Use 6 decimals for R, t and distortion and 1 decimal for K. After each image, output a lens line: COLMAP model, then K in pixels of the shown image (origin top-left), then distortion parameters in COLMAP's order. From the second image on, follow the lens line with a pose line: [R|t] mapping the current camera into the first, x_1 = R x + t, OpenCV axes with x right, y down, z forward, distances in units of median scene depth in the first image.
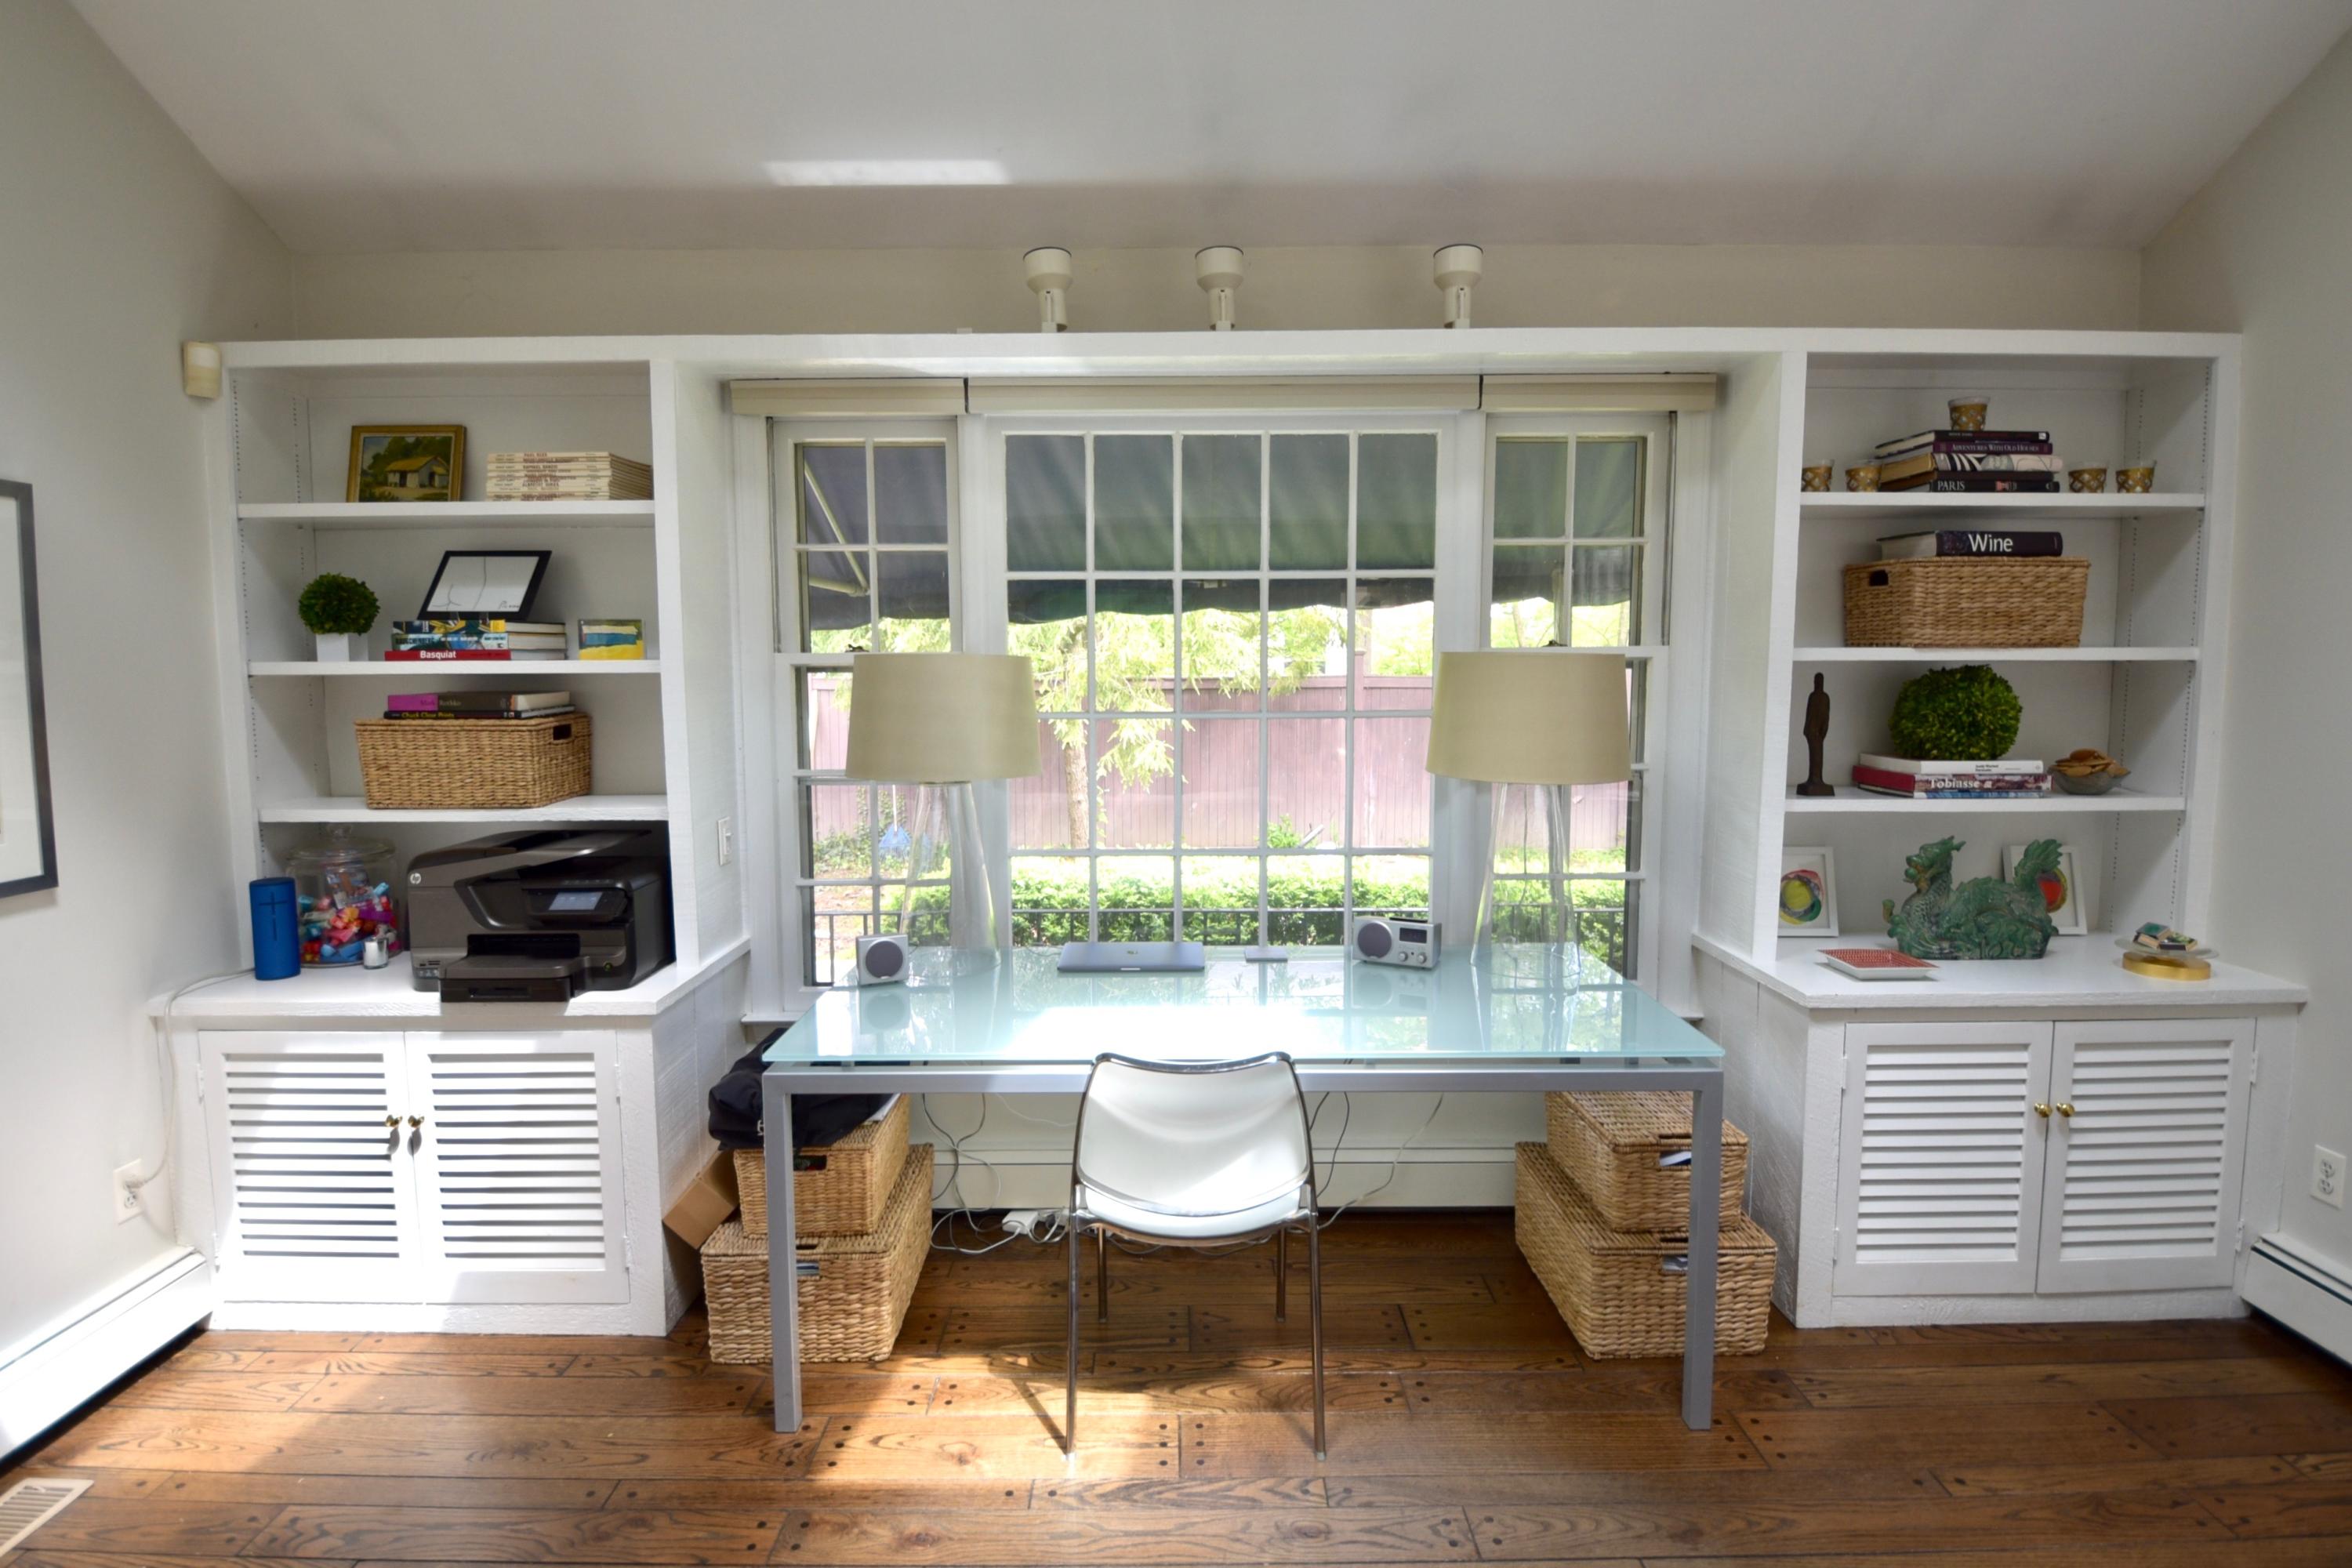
lens RADIAL K [[1167.2, 0, 1172.5], [0, 1167.2, 775.5], [0, 0, 1]] dist [-0.000640, -0.001285]
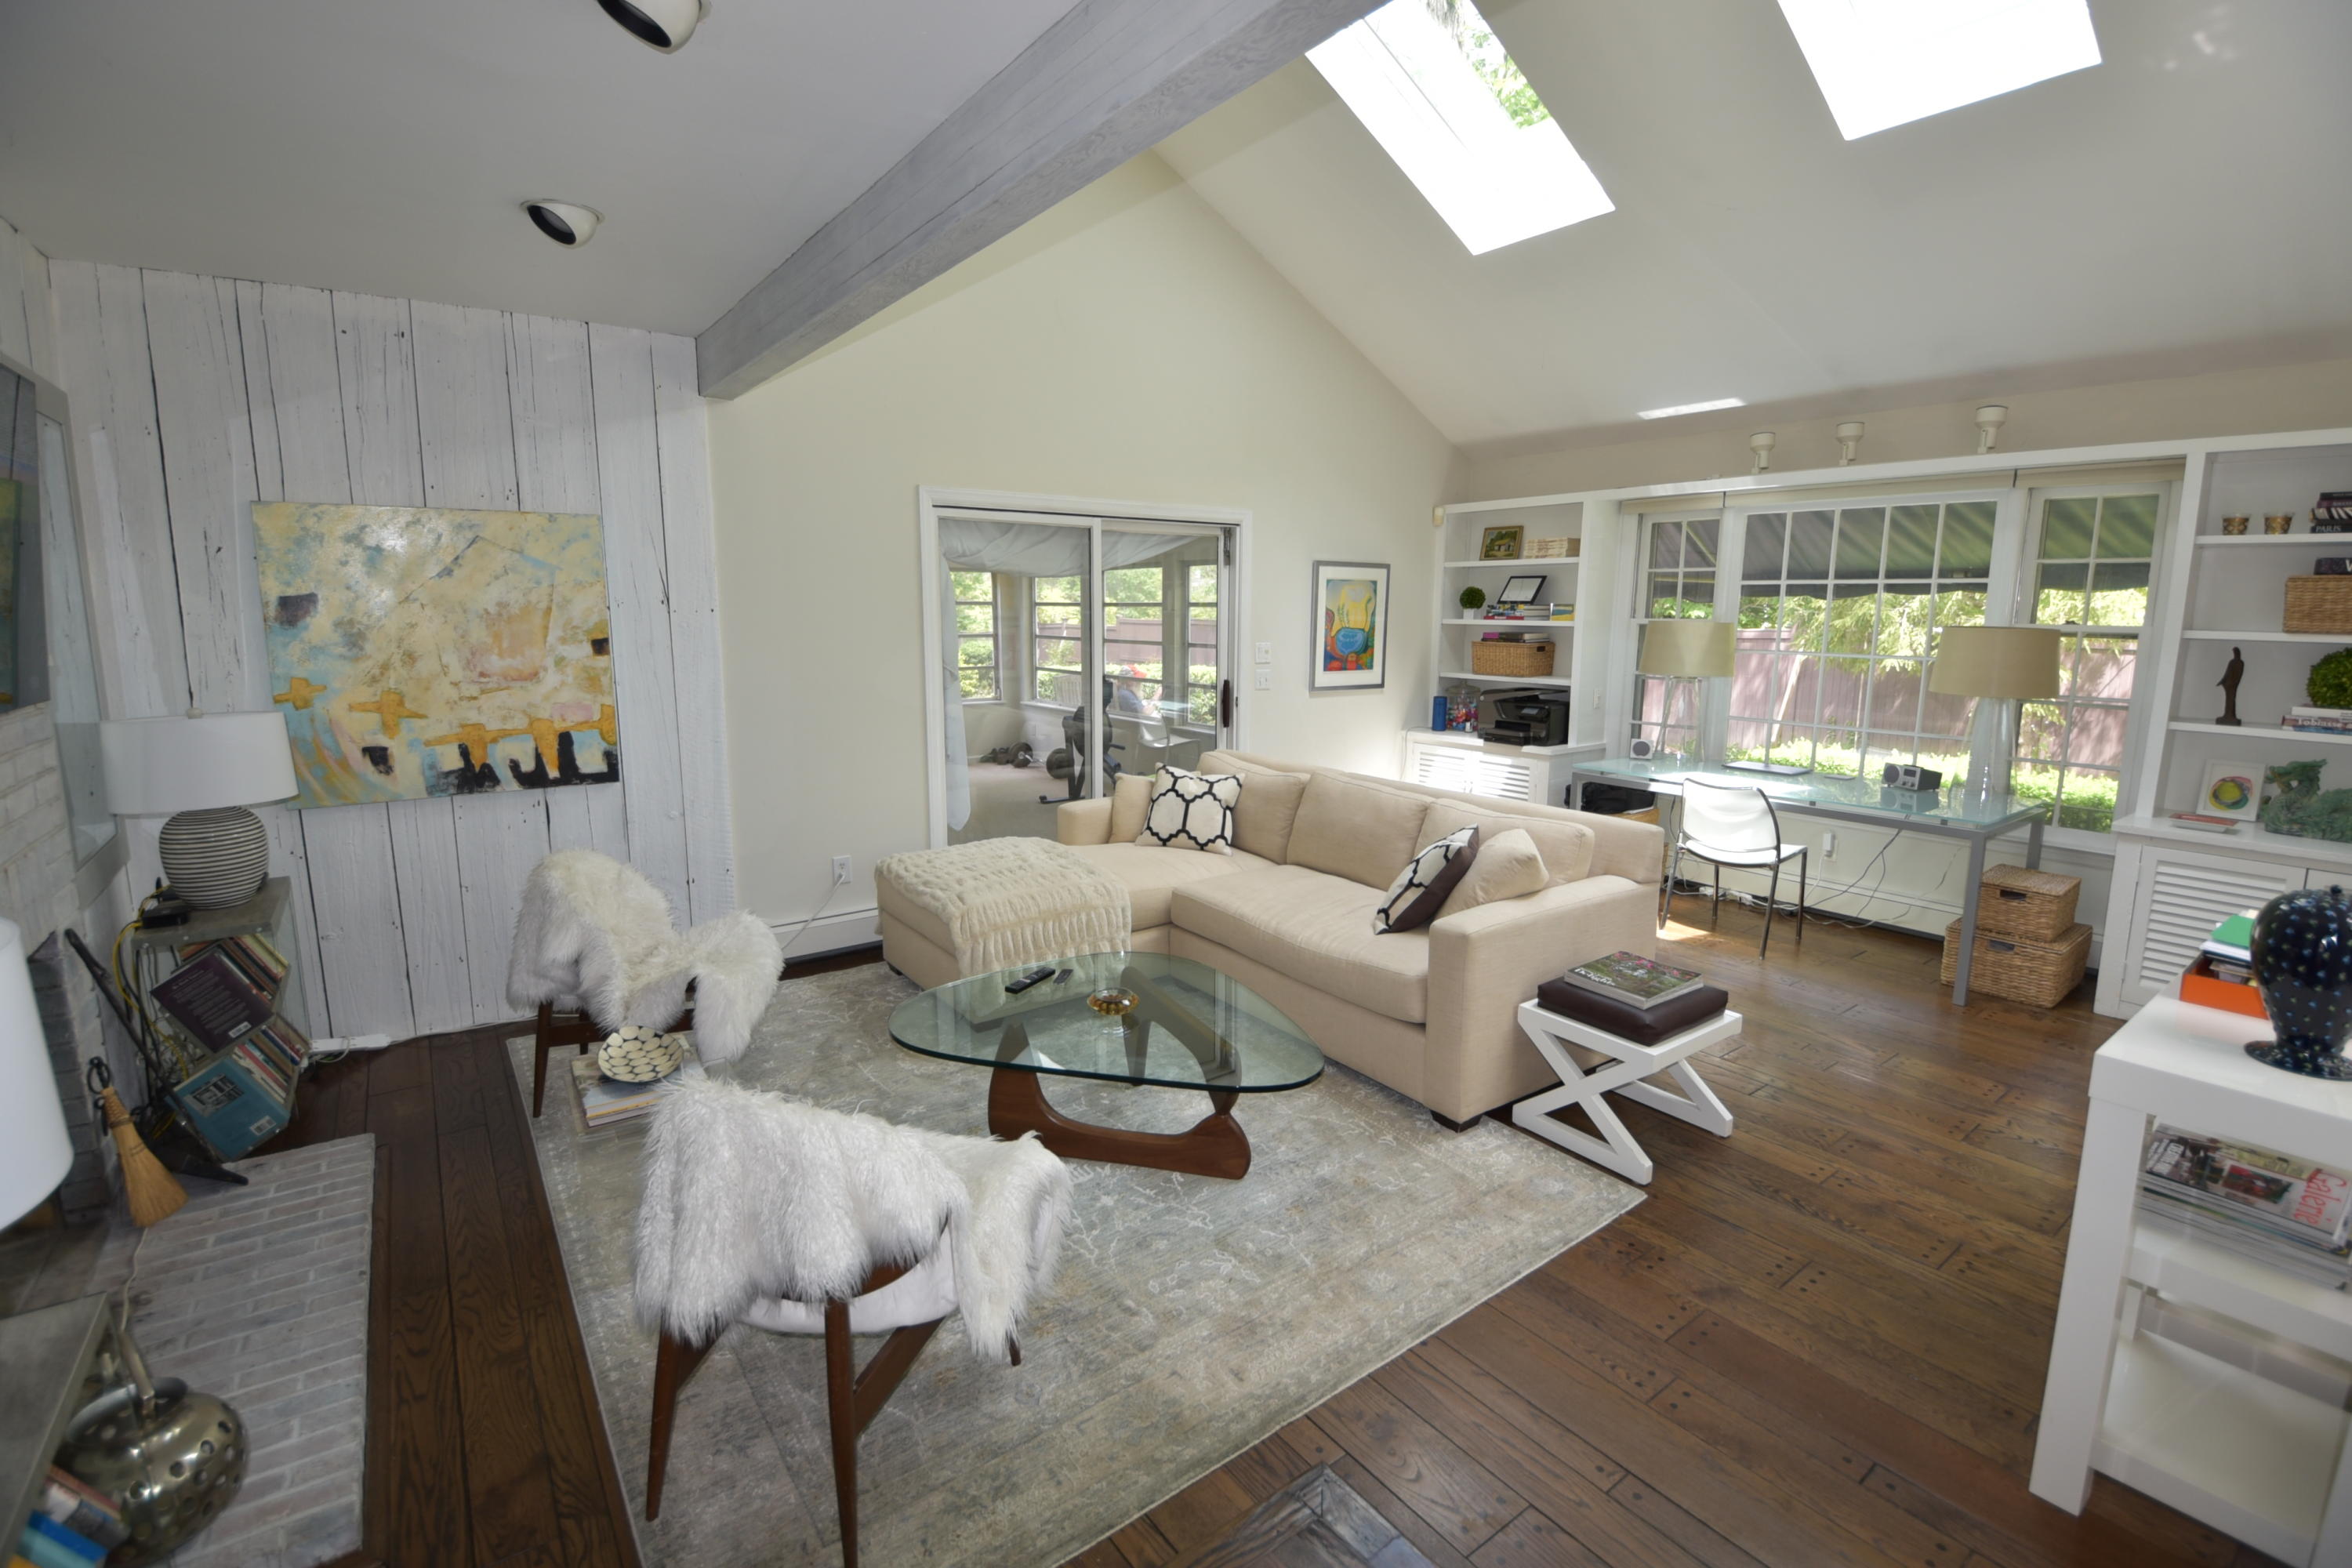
lens RADIAL K [[1038.2, 0, 1169.7], [0, 1038.2, 778.8], [0, 0, 1]] dist [-0.039635, -0.000969]
pose [[0.600946, 0.135449, -0.787730, 0.791468], [-0.081866, 0.990784, 0.107910, 0.065059], [0.795086, -0.000360, 0.606496, -0.989243]]
